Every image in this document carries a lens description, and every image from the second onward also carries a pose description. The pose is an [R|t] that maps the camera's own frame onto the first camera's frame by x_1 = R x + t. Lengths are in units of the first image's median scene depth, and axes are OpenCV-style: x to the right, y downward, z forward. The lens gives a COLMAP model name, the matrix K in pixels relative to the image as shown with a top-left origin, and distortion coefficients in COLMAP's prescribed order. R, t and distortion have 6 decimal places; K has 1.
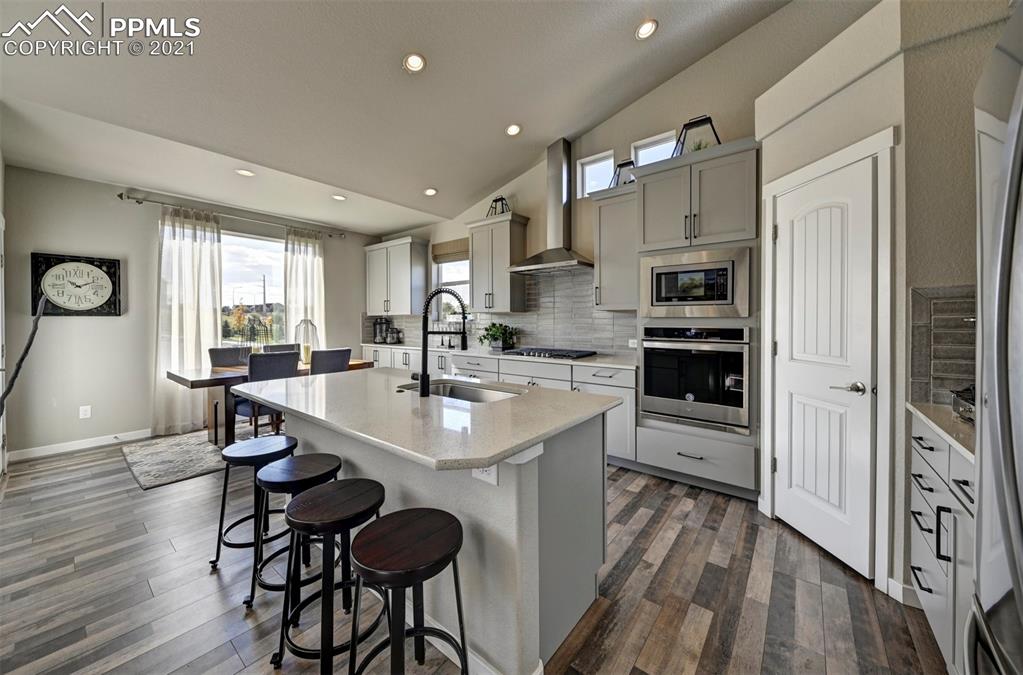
lens RADIAL K [[364.0, 0, 507.8], [0, 364.0, 323.0], [0, 0, 1]] dist [-0.008739, -0.000103]
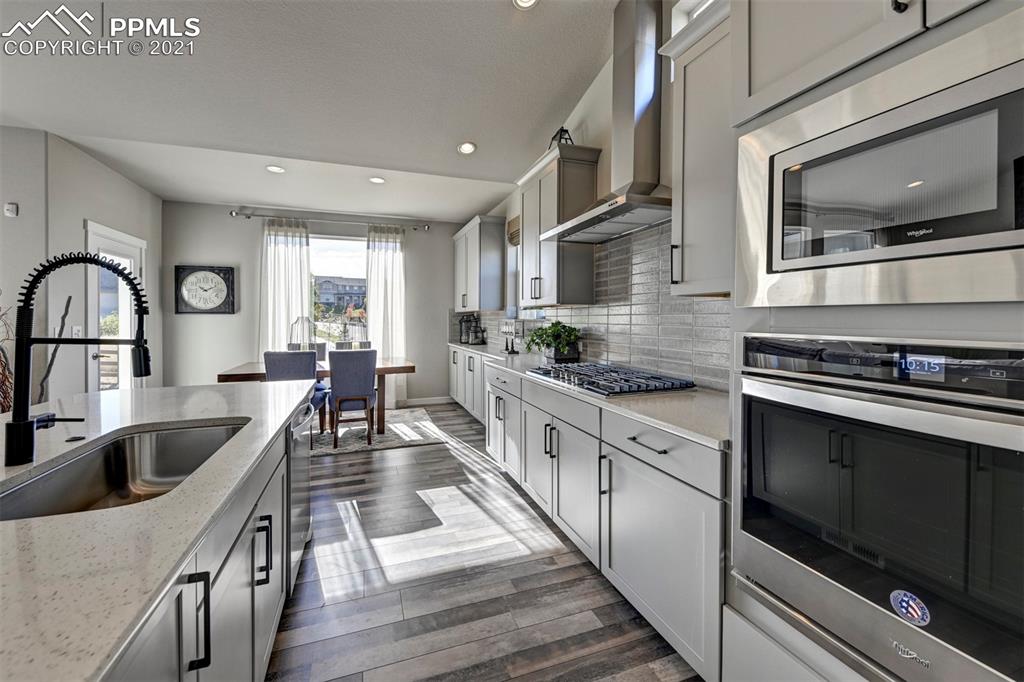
lens RADIAL K [[366.0, 0, 474.2], [0, 366.0, 326.6], [0, 0, 1]] dist [0.001141, -0.000040]
pose [[0.825978, 0.013323, -0.563545, 0.238213], [-0.003814, 0.999830, 0.018046, -0.001978], [0.563689, -0.012756, 0.825889, 0.375532]]
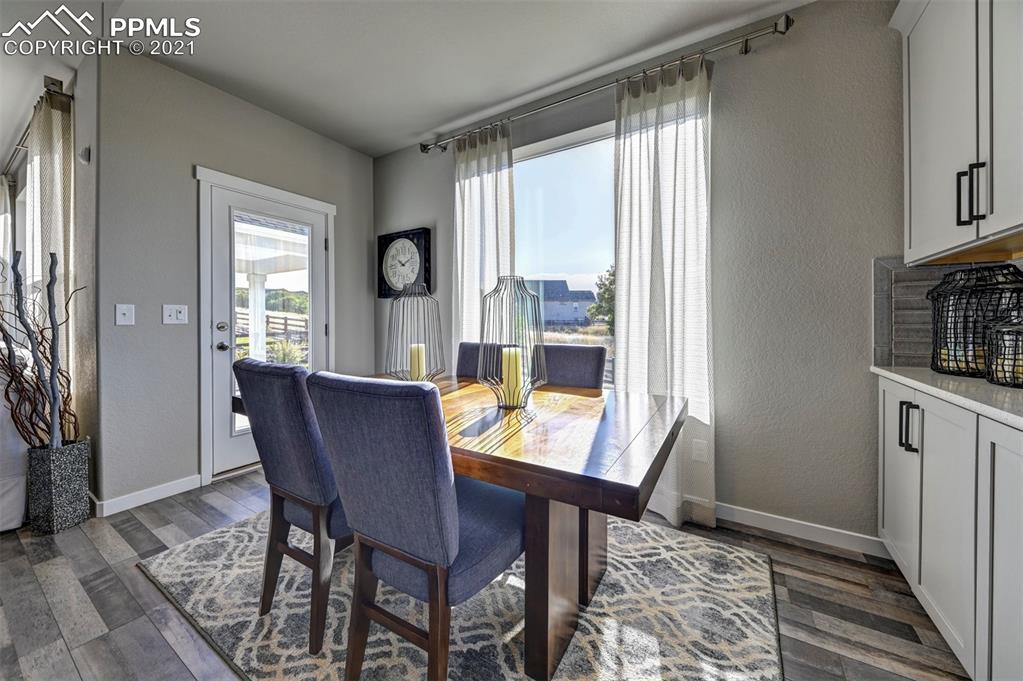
lens RADIAL K [[352.5, 0, 515.9], [0, 352.5, 323.6], [0, 0, 1]] dist [-0.000487, -0.000078]
pose [[0.109072, 0.010235, -0.993981, -0.214359], [-0.003632, 0.999944, 0.009898, 0.030316], [0.994027, 0.002530, 0.109103, 0.946707]]
